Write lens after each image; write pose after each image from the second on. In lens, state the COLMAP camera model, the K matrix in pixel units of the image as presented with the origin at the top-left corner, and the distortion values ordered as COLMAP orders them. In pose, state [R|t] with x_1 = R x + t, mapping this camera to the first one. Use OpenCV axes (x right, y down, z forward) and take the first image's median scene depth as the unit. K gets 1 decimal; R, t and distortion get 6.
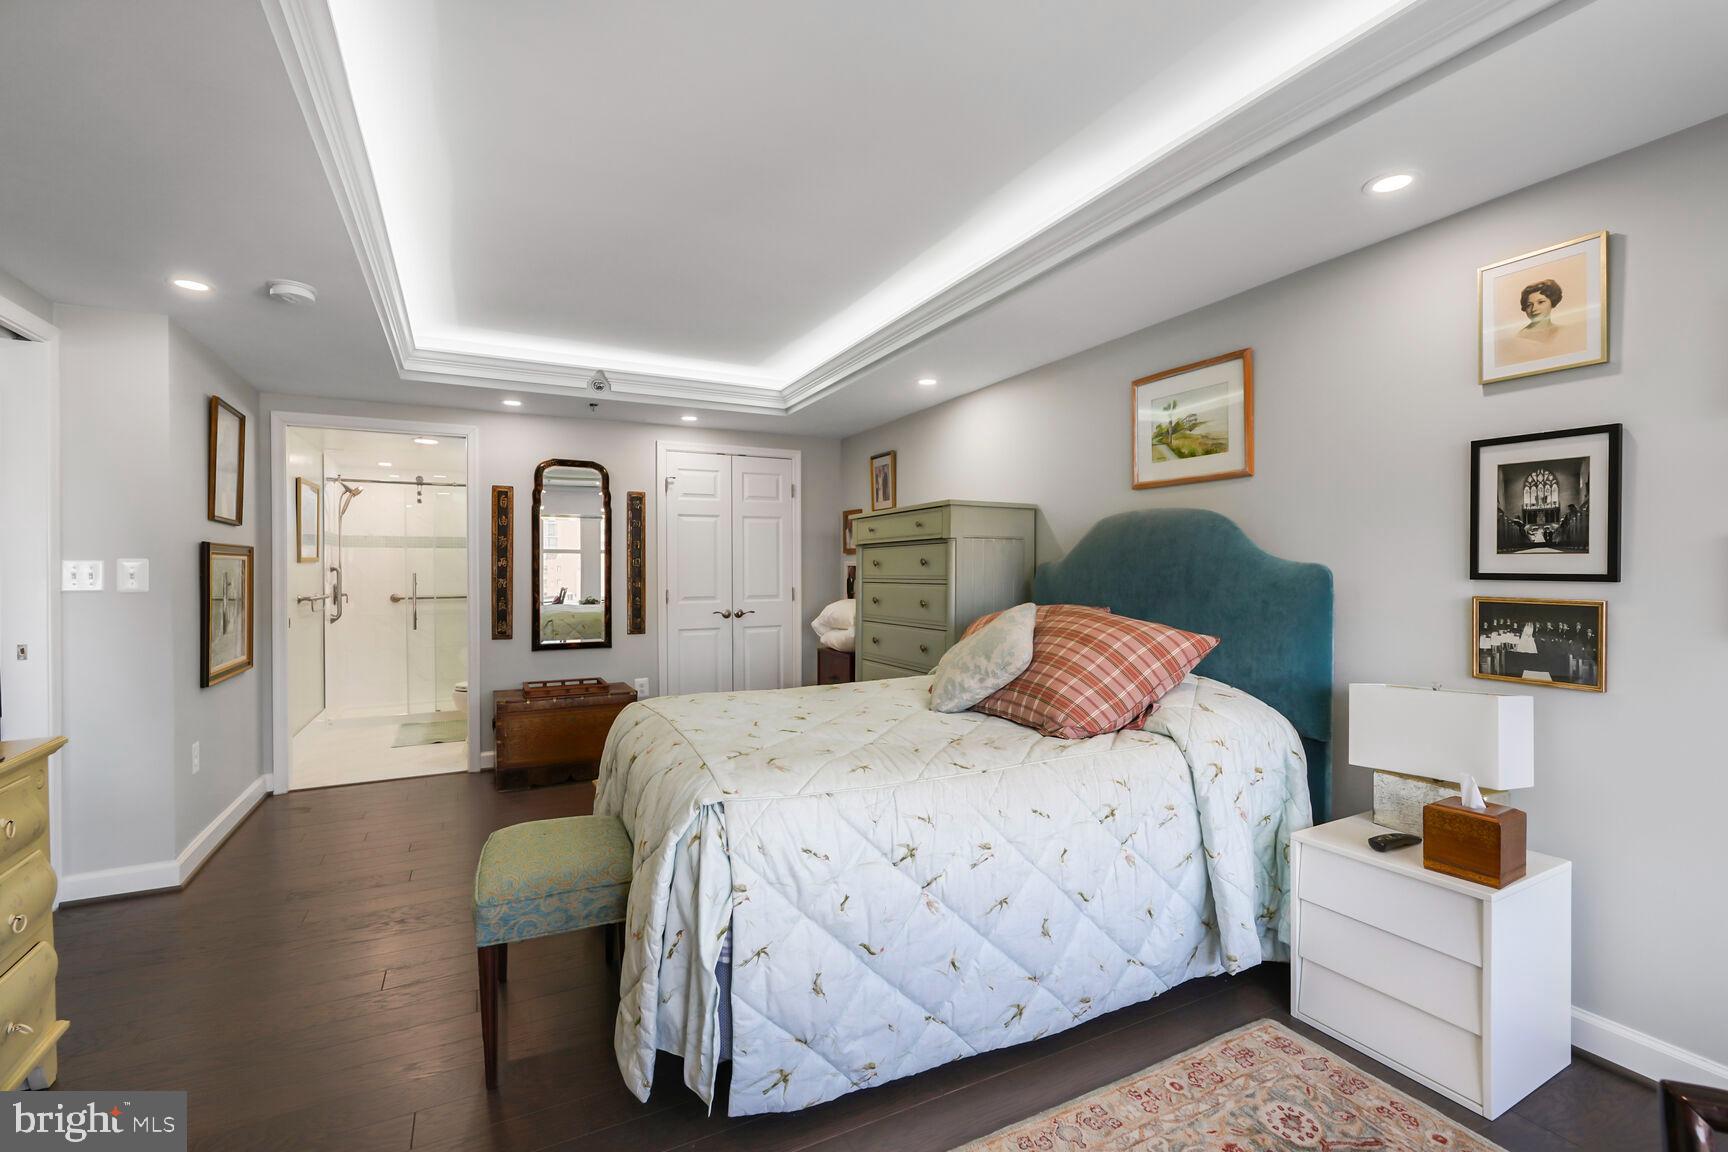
lens RADIAL K [[768.7, 0, 865.3], [0, 768.7, 571.1], [0, 0, 1]] dist [0.000877, 0.000311]
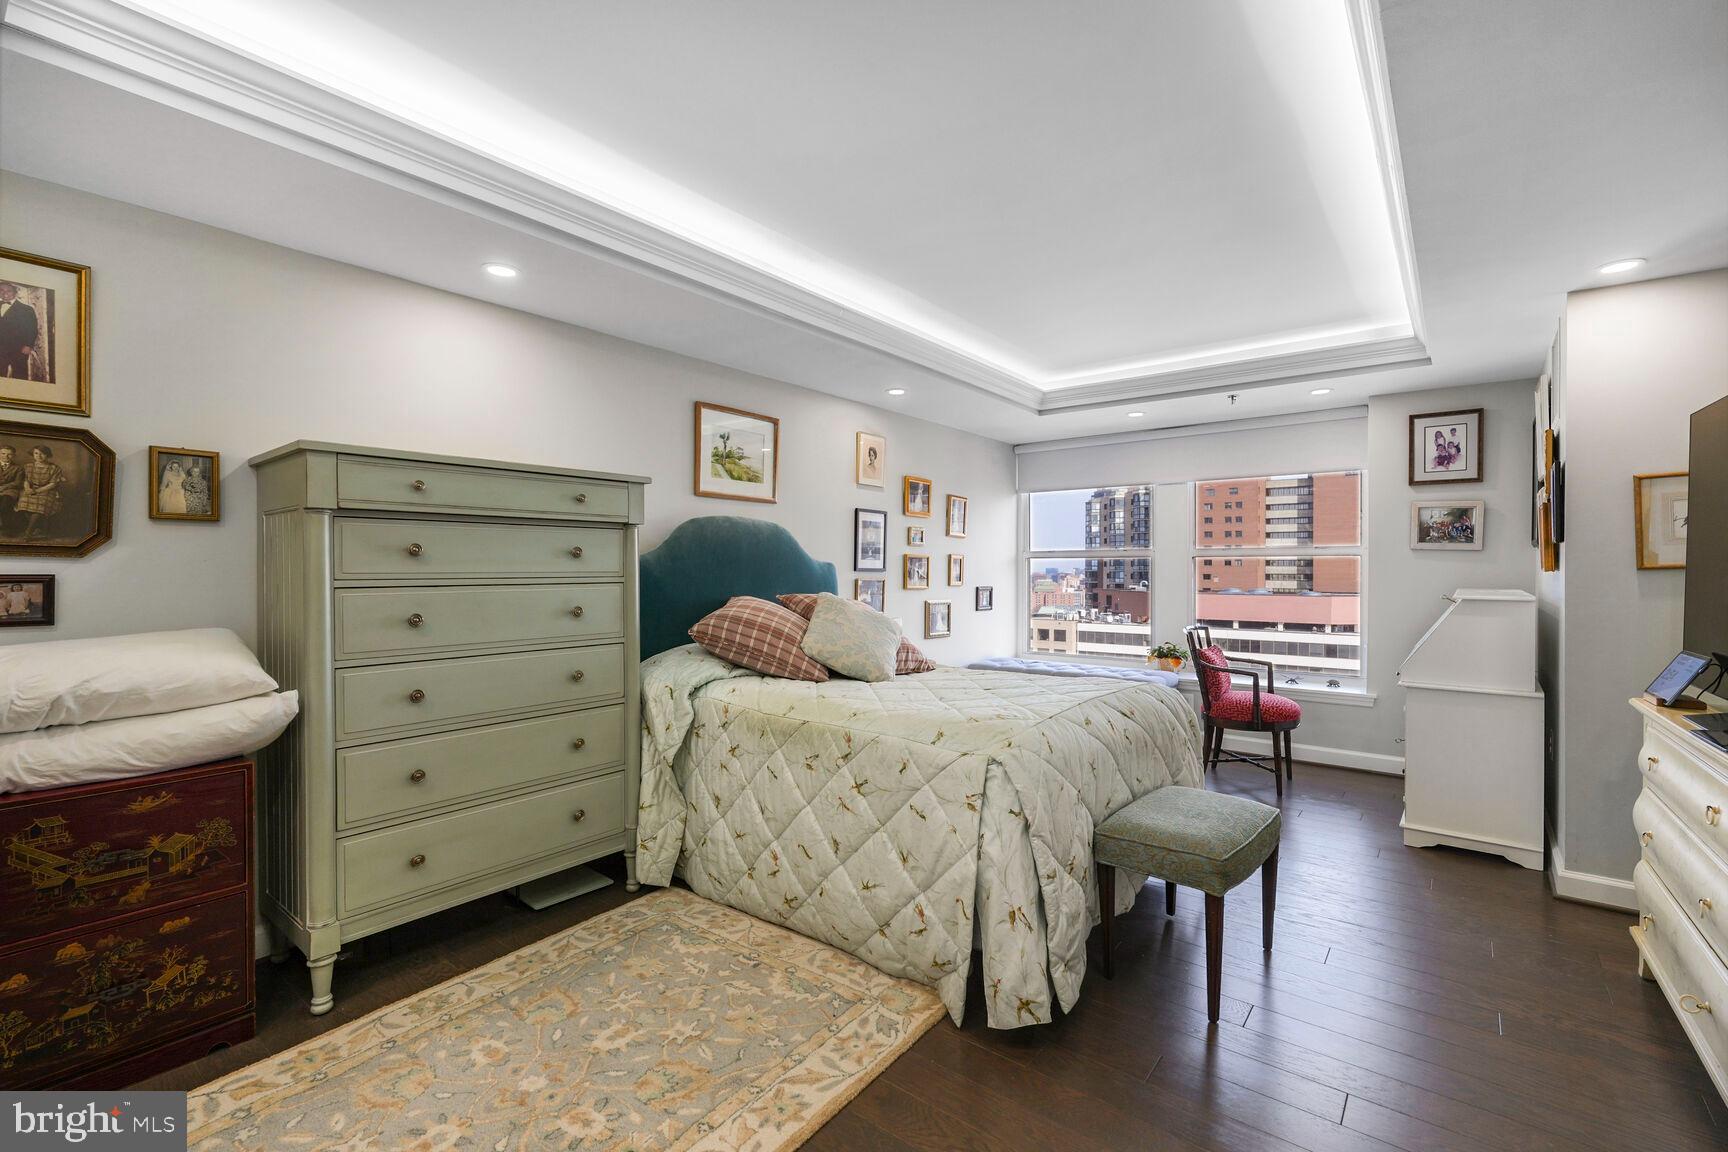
lens RADIAL K [[768.7, 0, 862.9], [0, 768.7, 576.8], [0, 0, 1]] dist [0.000877, 0.000311]
pose [[-0.430765, -0.004826, 0.902451, -0.876201], [0.006083, 0.999947, 0.008250, 0.007156], [-0.902444, 0.009044, -0.430713, 1.412961]]
